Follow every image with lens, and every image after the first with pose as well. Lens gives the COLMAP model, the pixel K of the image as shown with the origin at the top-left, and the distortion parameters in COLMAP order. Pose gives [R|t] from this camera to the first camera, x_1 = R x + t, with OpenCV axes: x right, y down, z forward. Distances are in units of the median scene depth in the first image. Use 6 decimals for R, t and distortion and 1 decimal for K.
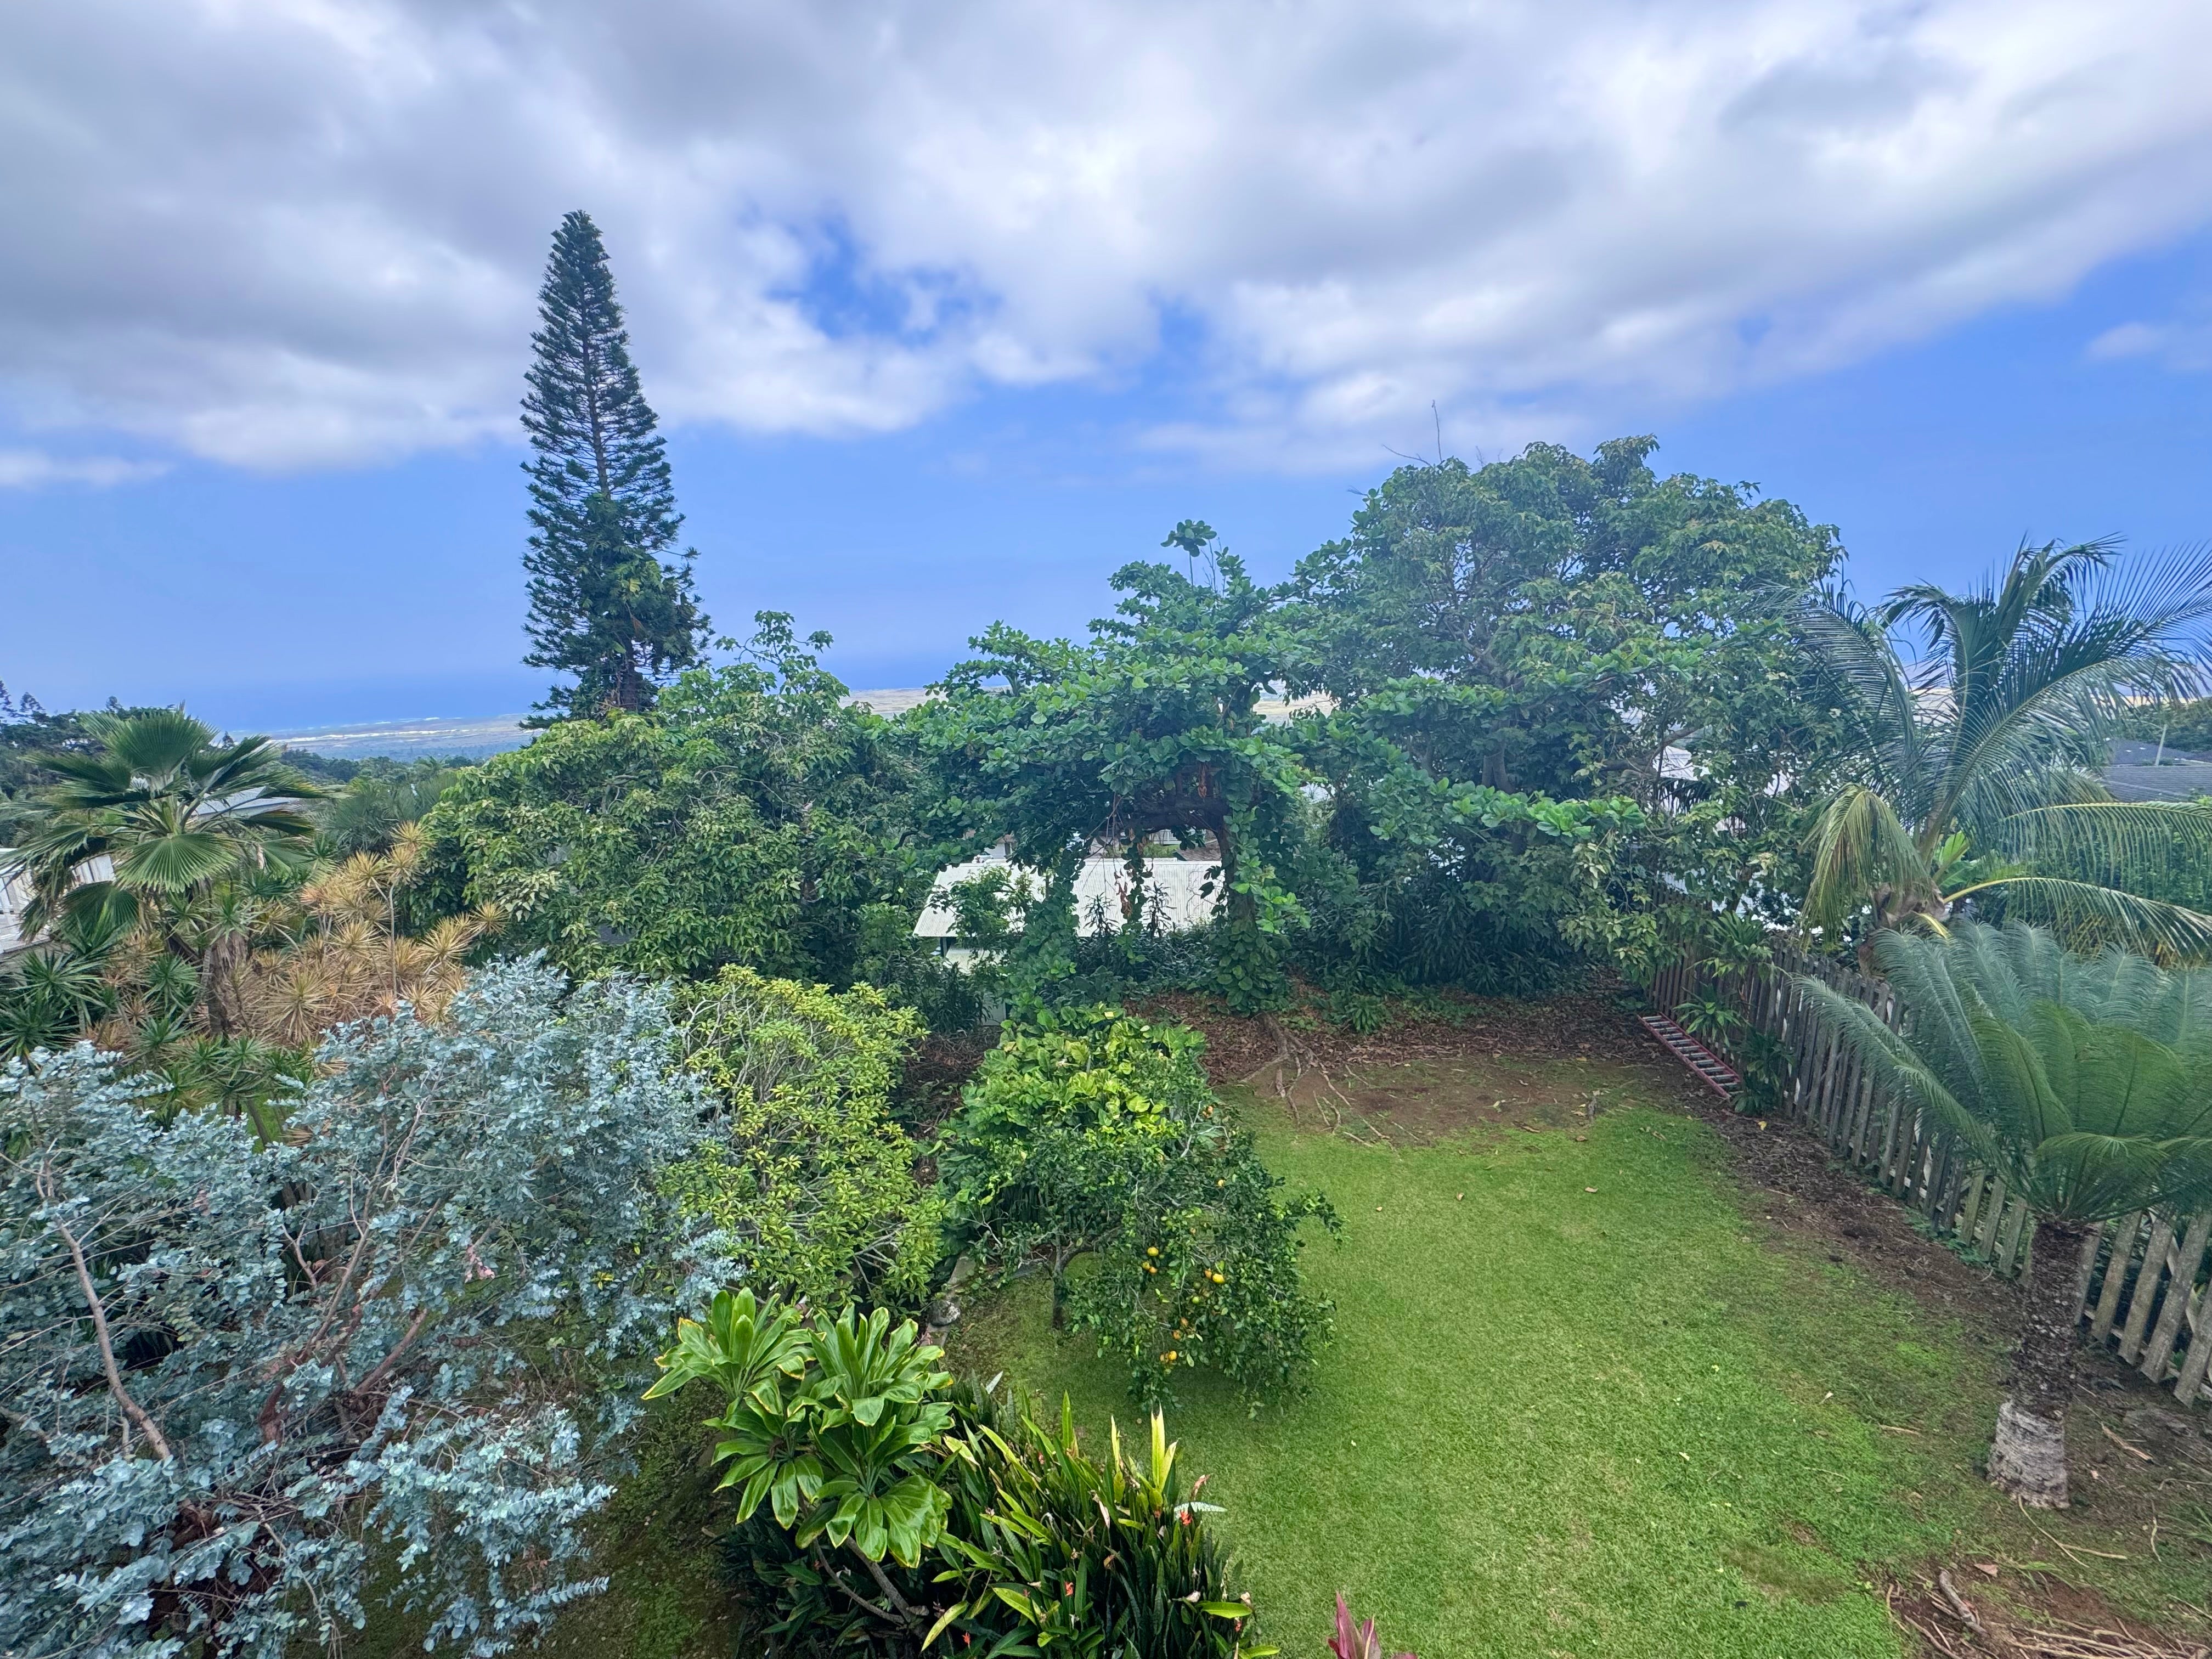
lens RADIAL K [[896.8, 0, 1113.5], [0, 896.8, 832.7], [0, 0, 1]] dist [0.002509, 0.000846]
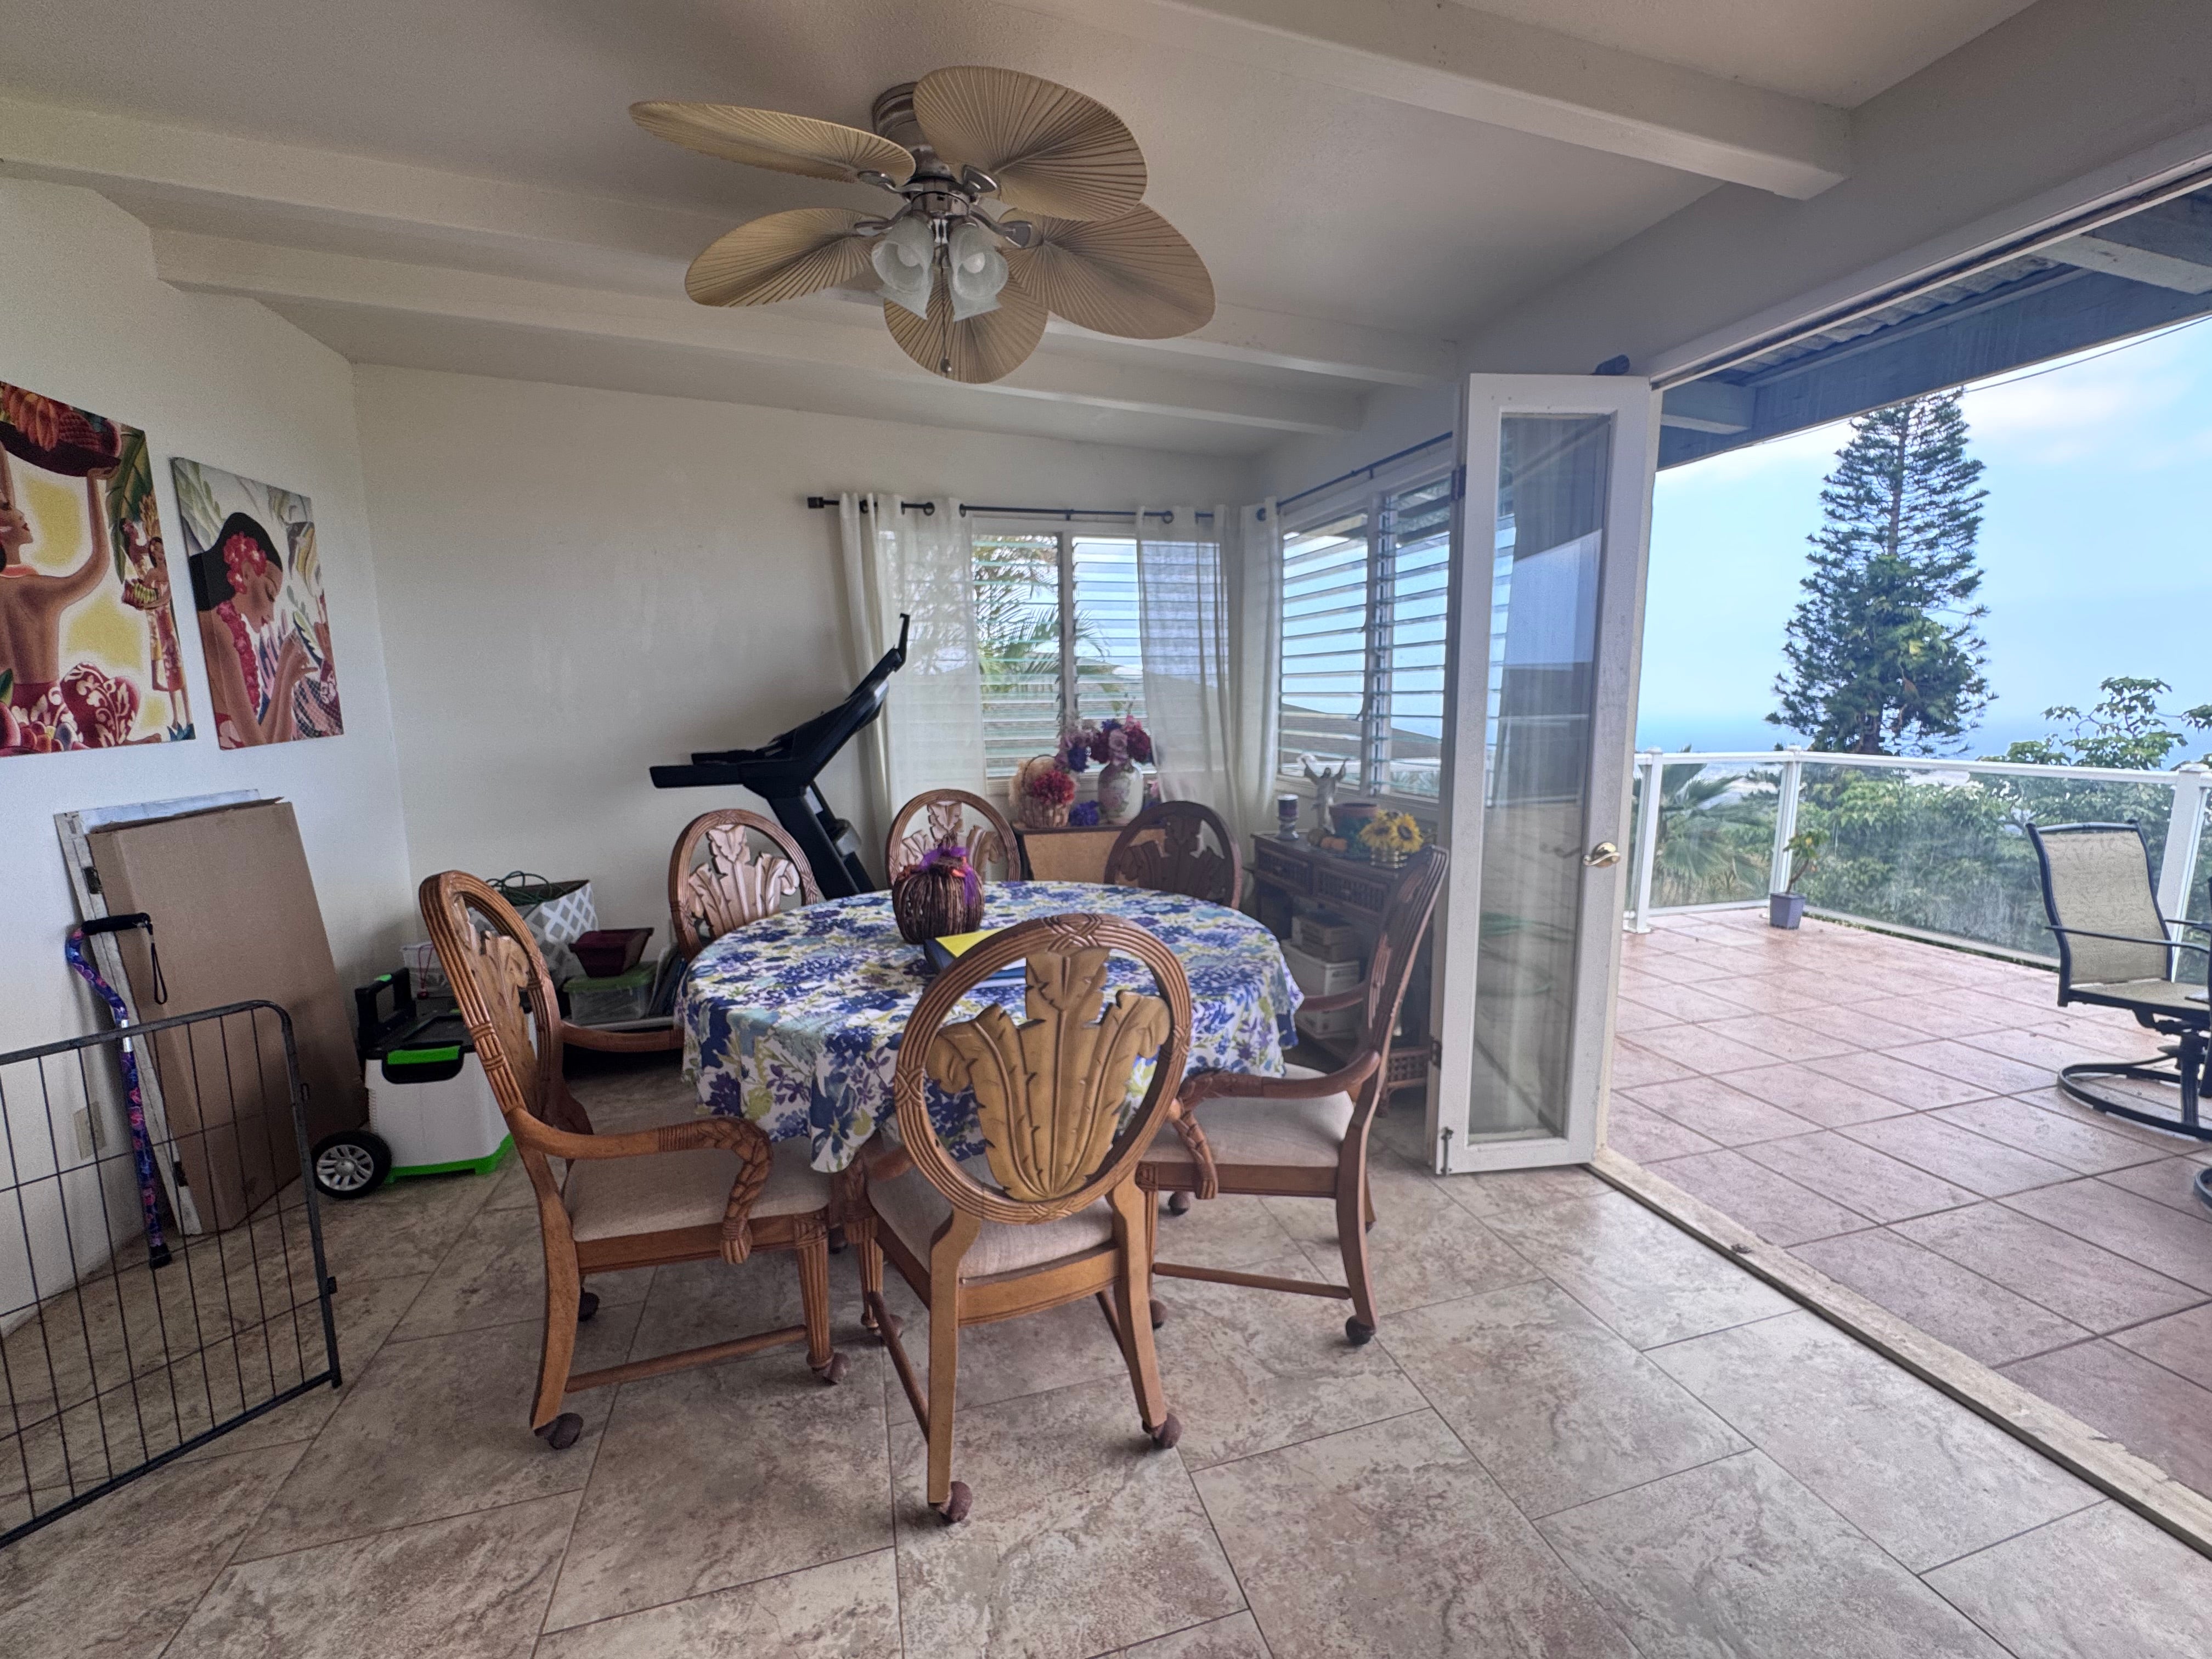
lens RADIAL K [[896.8, 0, 1118.8], [0, 896.8, 820.6], [0, 0, 1]] dist [0.002509, 0.000846]
pose [[0.533101, 0.147351, -0.833121, -0.224449], [-0.206289, 0.977636, 0.040910, 0.059309], [0.820517, 0.150055, 0.551576, -0.284242]]
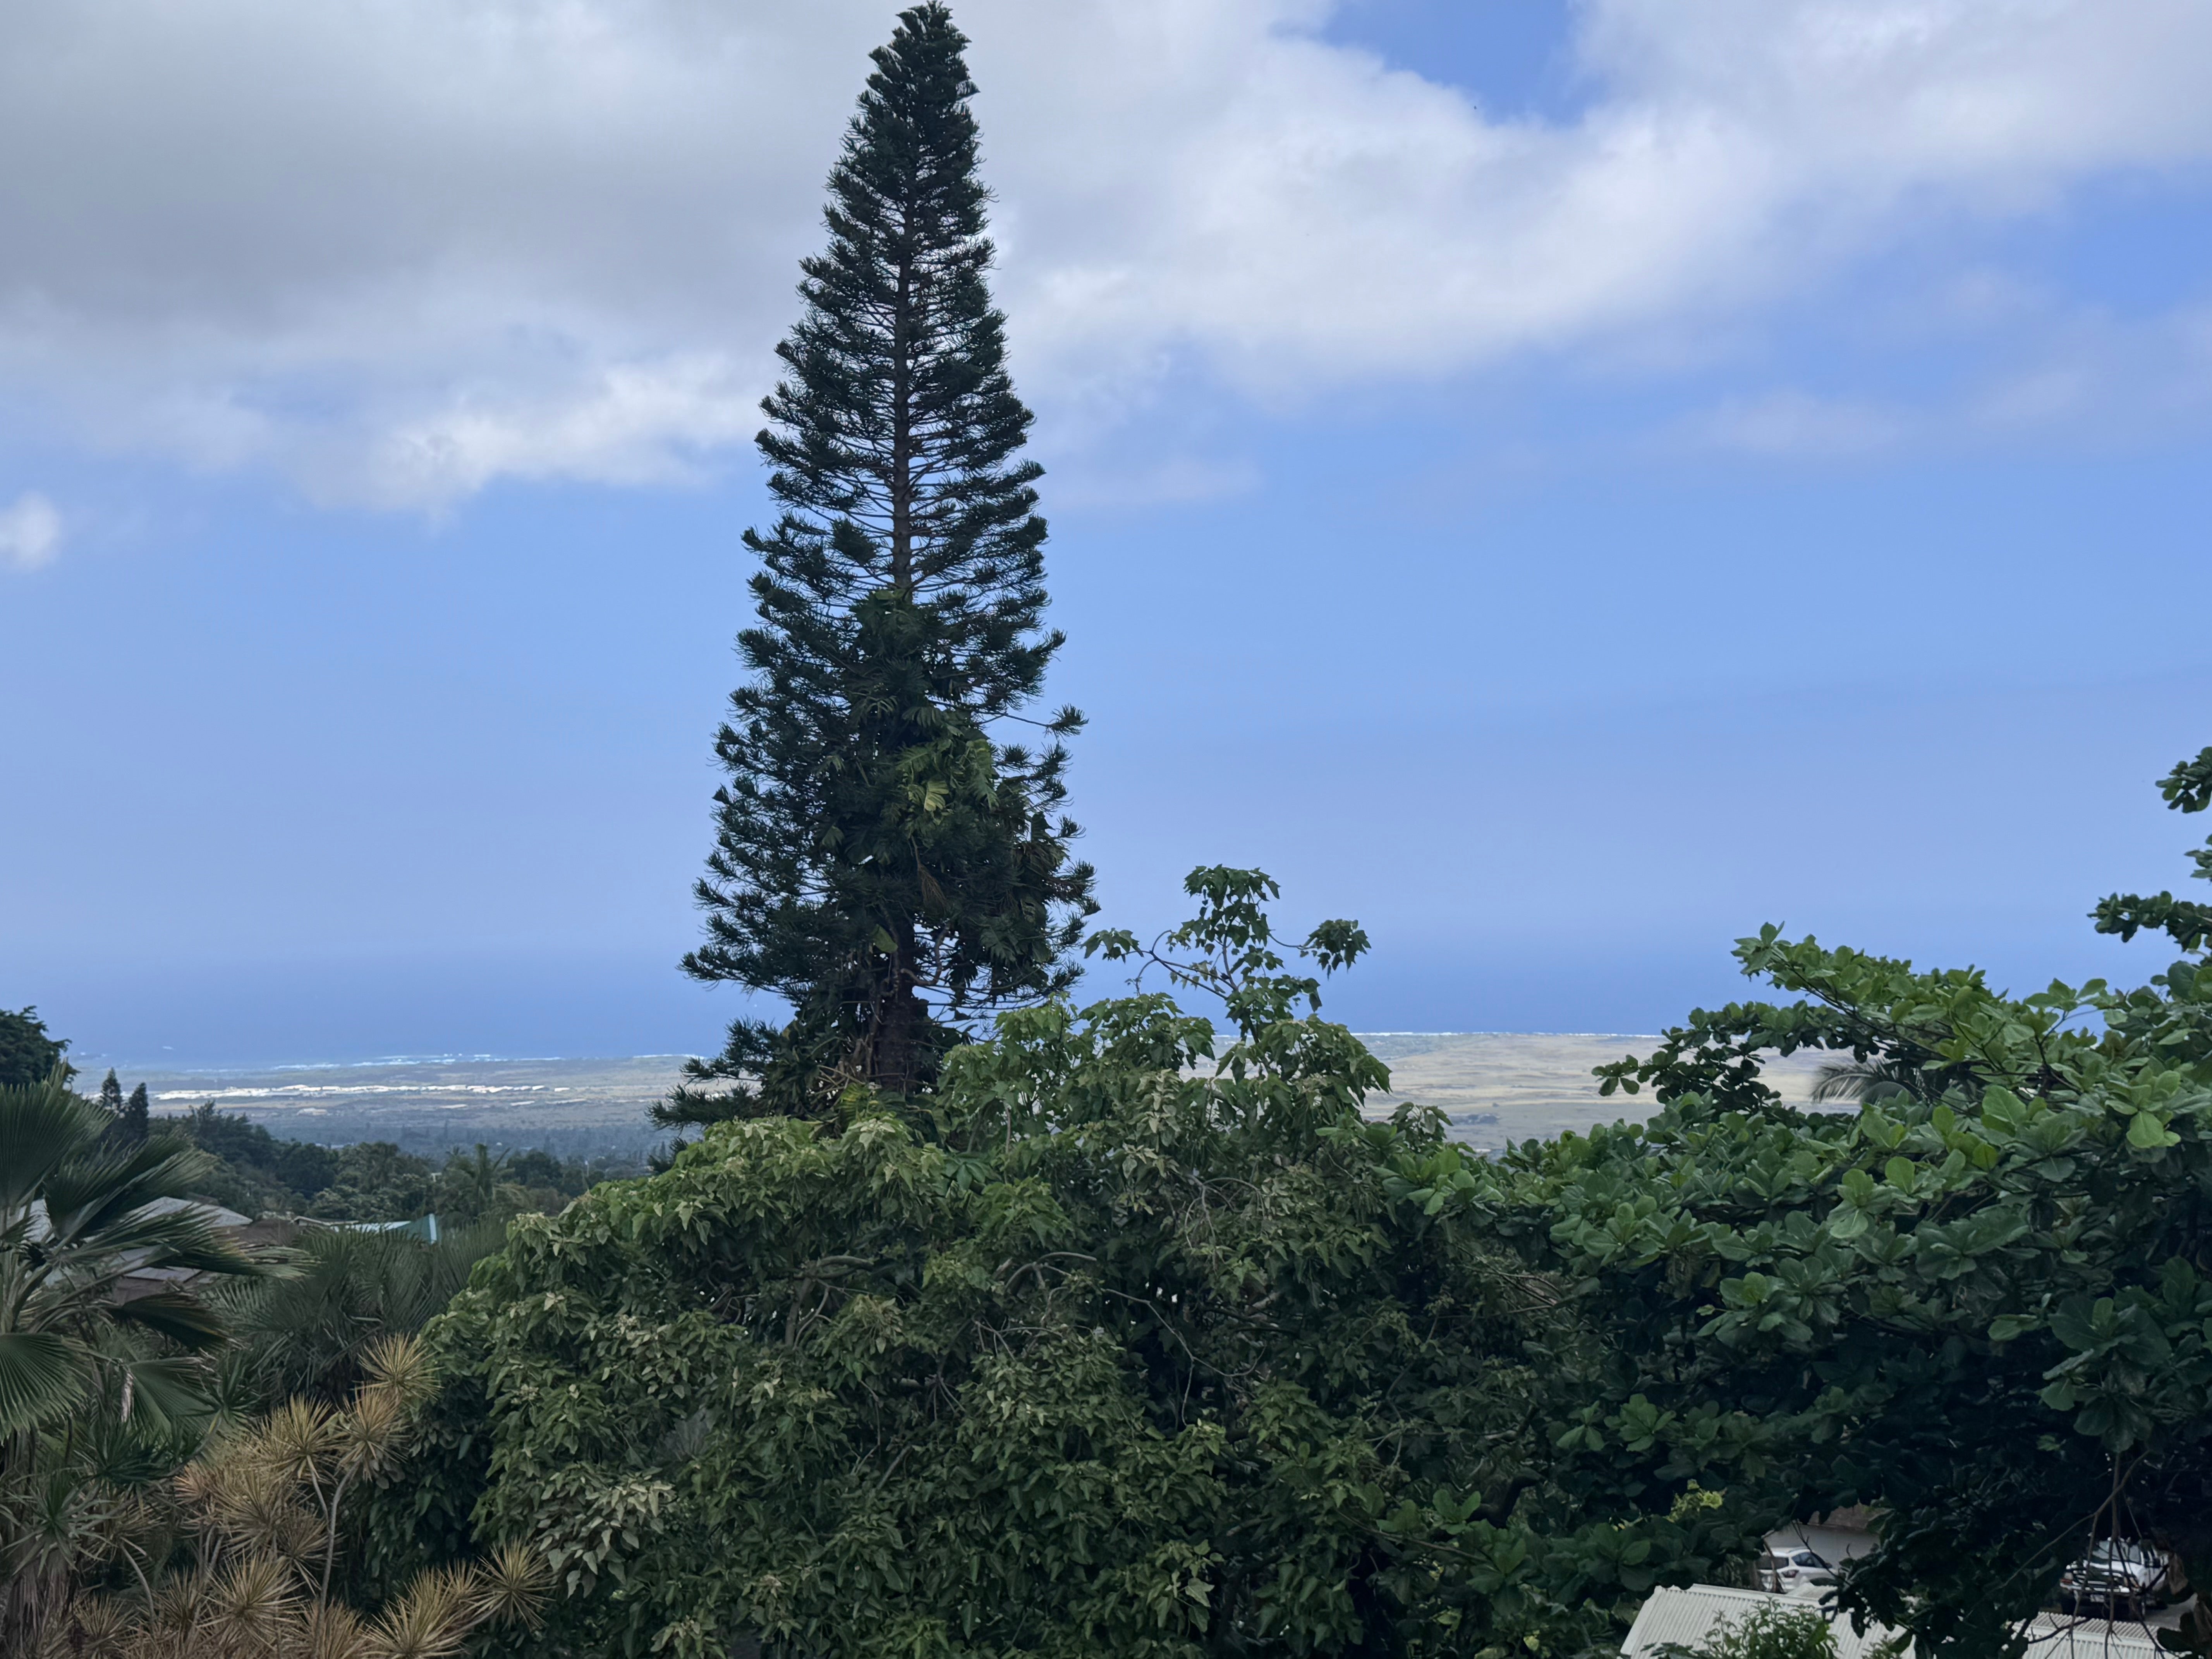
lens RADIAL K [[2594.7, 0, 1125.5], [0, 2594.7, 844.3], [0, 0, 1]] dist [0.134713, 0.000000]
pose [[0.915150, 0.016431, -0.402779, 0.057514], [-0.109175, 0.971930, -0.208406, -0.013432], [0.388048, 0.234697, 0.891255, -0.068930]]
